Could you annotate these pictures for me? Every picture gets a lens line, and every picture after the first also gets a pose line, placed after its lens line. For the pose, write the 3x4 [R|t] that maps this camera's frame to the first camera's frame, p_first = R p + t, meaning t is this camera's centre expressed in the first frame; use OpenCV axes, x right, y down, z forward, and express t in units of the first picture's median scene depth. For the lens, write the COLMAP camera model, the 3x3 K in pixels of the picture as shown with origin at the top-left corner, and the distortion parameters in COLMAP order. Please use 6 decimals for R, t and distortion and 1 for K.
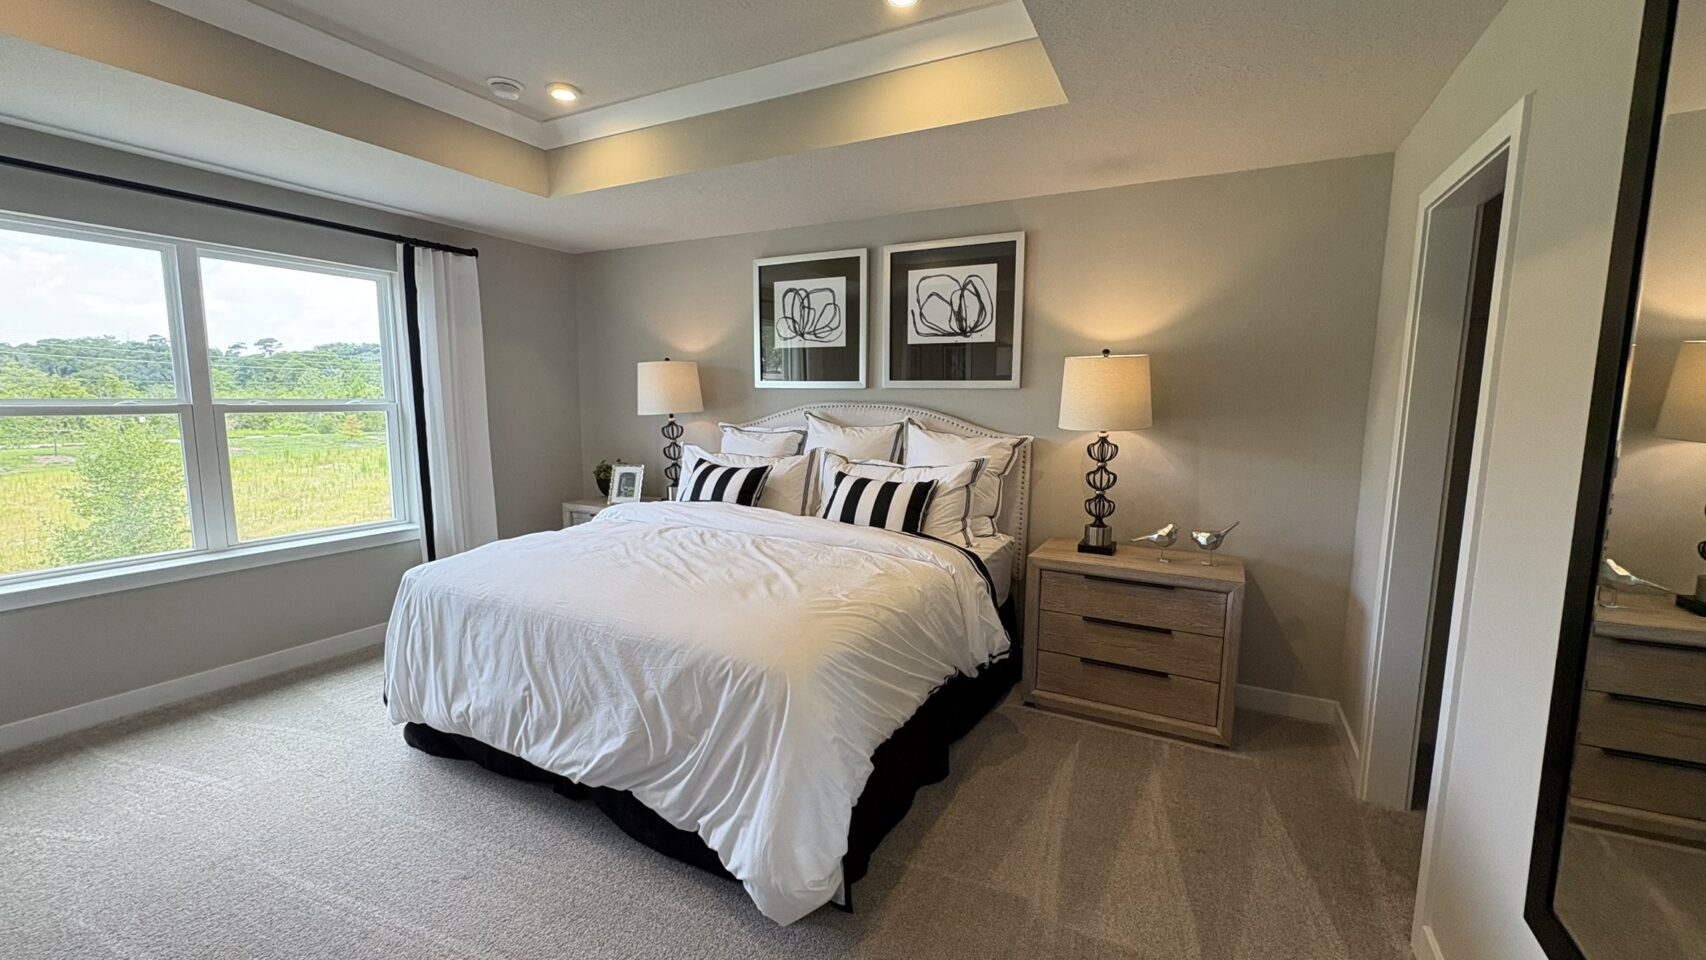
lens RADIAL K [[687.0, 0, 853.0], [0, 687.0, 480.0], [0, 0, 1]] dist [0.000170, -0.000037]
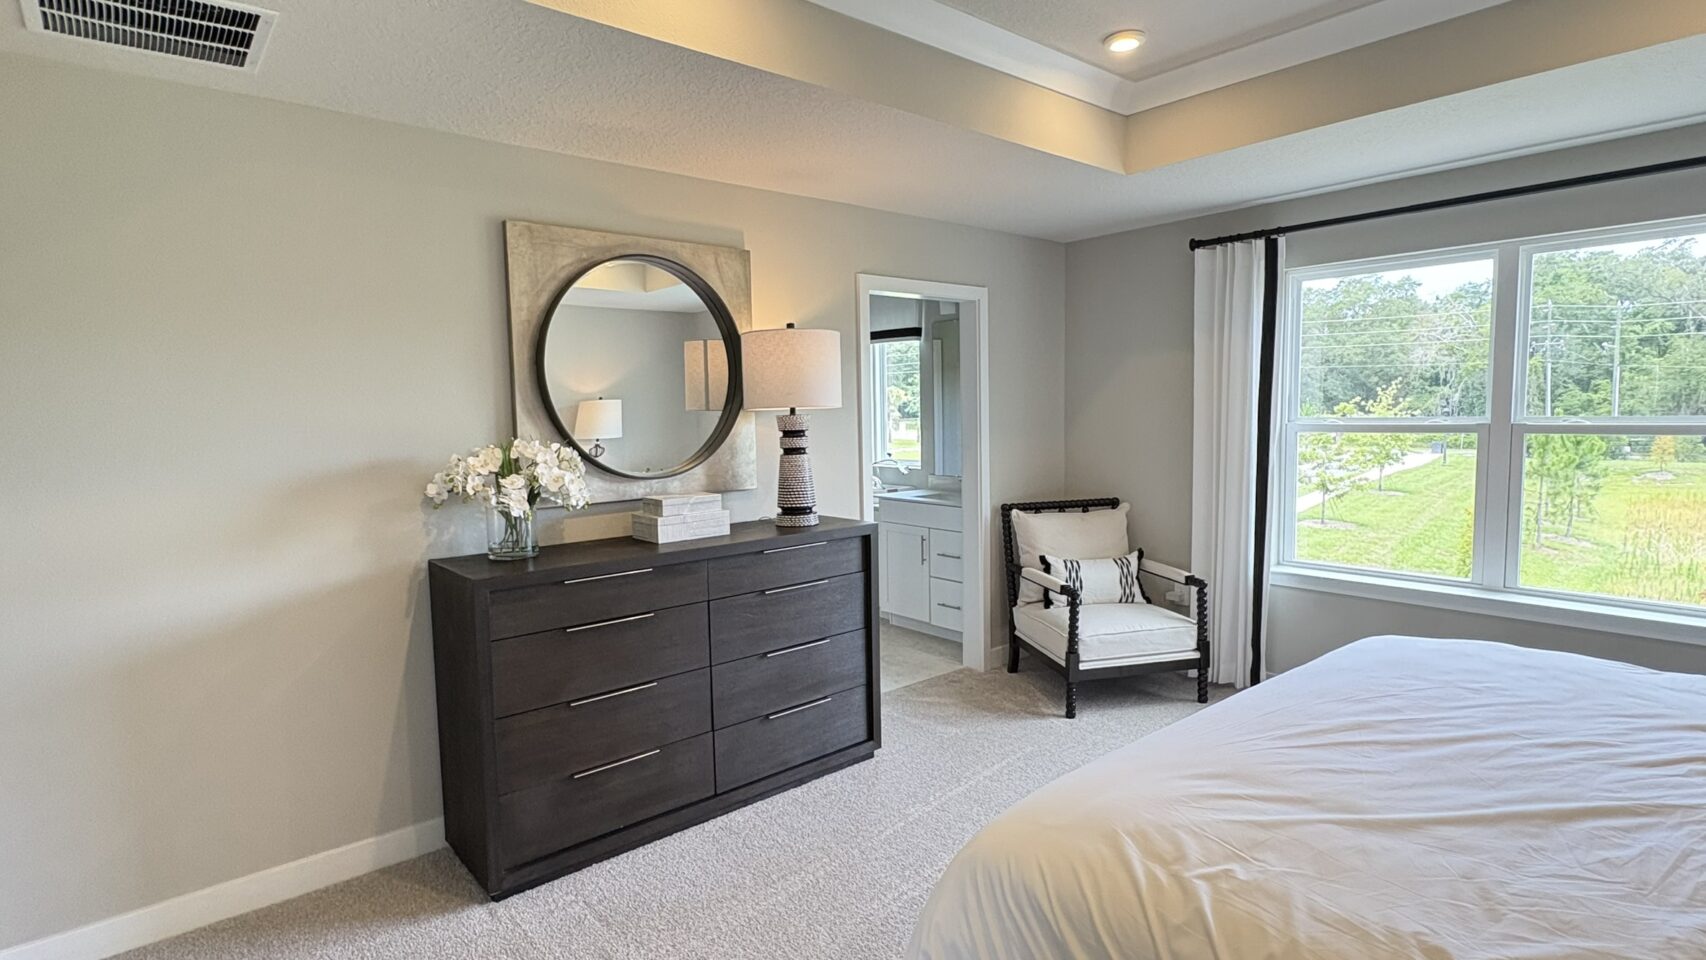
lens RADIAL K [[850.2, 0, 853.0], [0, 850.2, 480.0], [0, 0, 1]] dist [-0.005545, -0.000688]
pose [[-0.365021, 0.074029, -0.928052, 0.457970], [-0.102177, 0.987627, 0.118969, -0.100130], [0.925375, 0.138252, -0.352940, 0.758341]]
